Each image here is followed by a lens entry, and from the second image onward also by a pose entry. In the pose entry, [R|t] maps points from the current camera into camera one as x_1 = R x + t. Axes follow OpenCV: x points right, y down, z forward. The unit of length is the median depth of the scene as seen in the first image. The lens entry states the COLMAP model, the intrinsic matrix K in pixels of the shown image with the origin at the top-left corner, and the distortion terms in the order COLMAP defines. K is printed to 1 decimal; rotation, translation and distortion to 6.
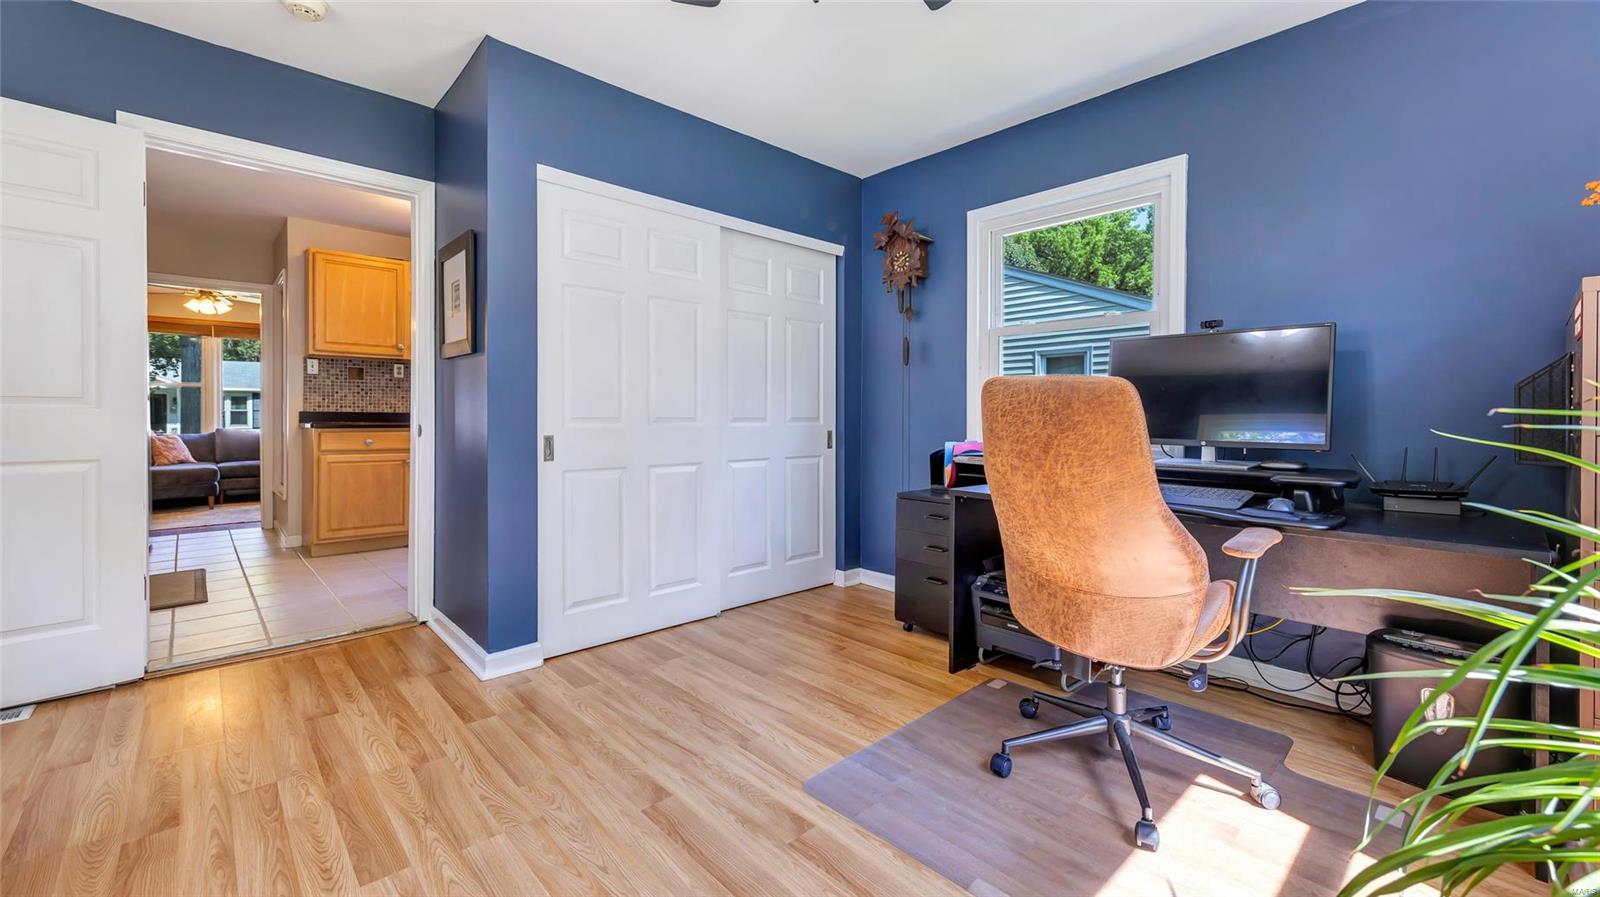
lens RADIAL K [[651.3, 0, 807.4], [0, 651.3, 420.0], [0, 0, 1]] dist [0.004191, -0.000566]
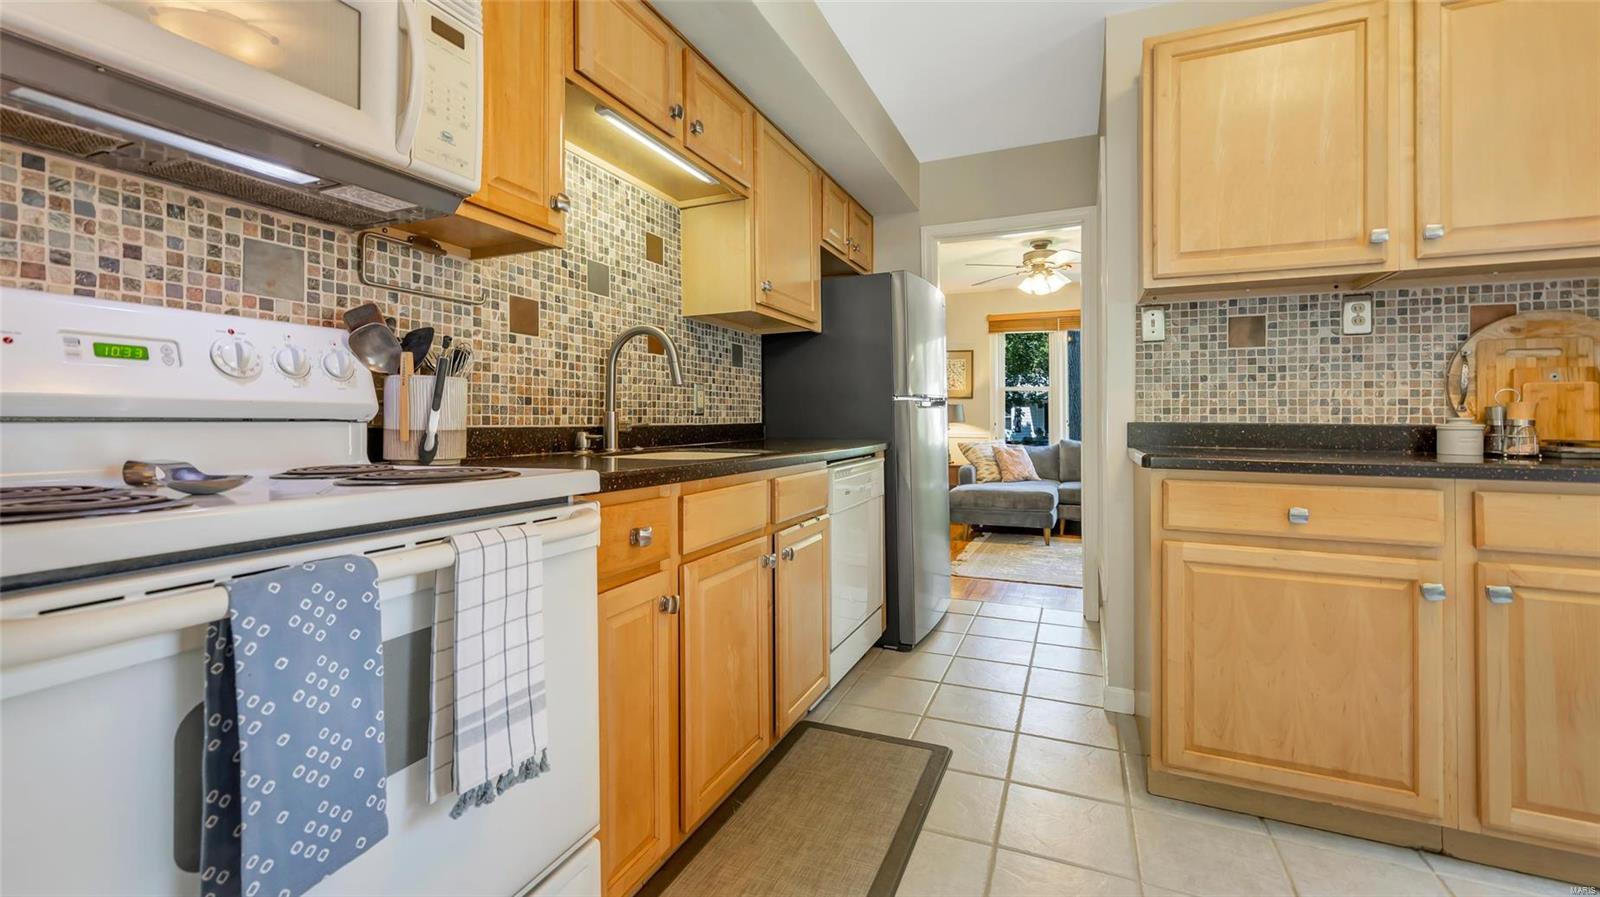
lens RADIAL K [[651.3, 0, 807.4], [0, 651.3, 413.4], [0, 0, 1]] dist [0.004191, -0.000566]
pose [[0.401179, -0.011104, -0.915932, -0.433237], [-0.004869, 0.999887, -0.014255, -0.011780], [0.915987, 0.010179, 0.401079, 0.589976]]
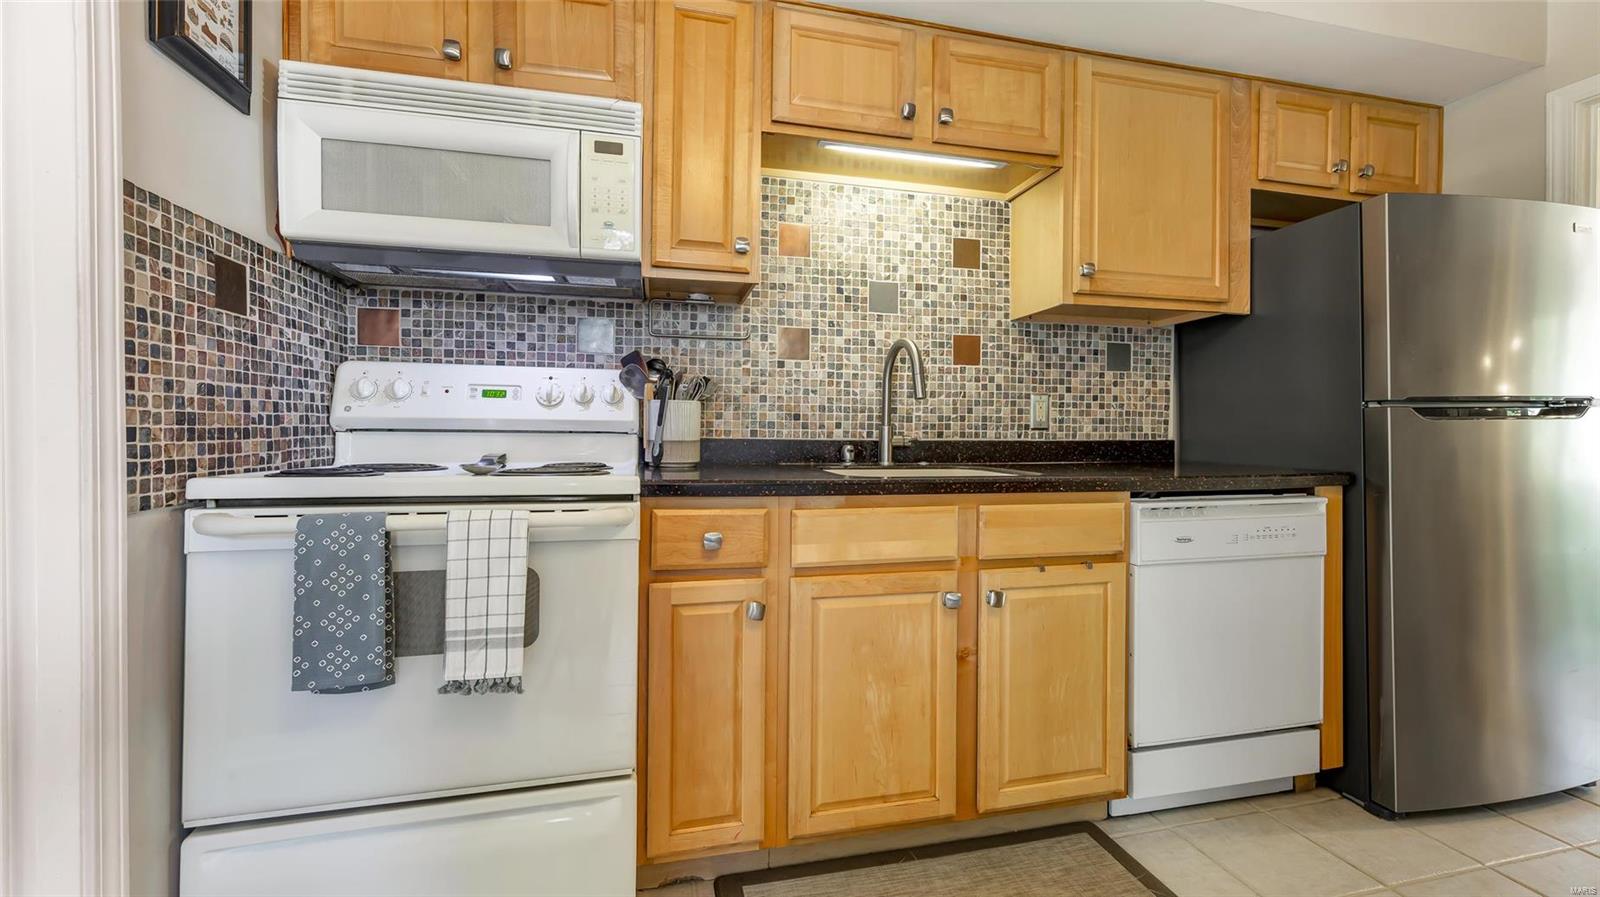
lens RADIAL K [[651.3, 0, 812.7], [0, 651.3, 434.9], [0, 0, 1]] dist [0.004191, -0.000566]
pose [[-0.488400, 0.000226, -0.872620, -0.468212], [-0.015356, 0.999843, 0.008853, -0.015431], [0.872485, 0.017724, -0.488320, 0.803125]]
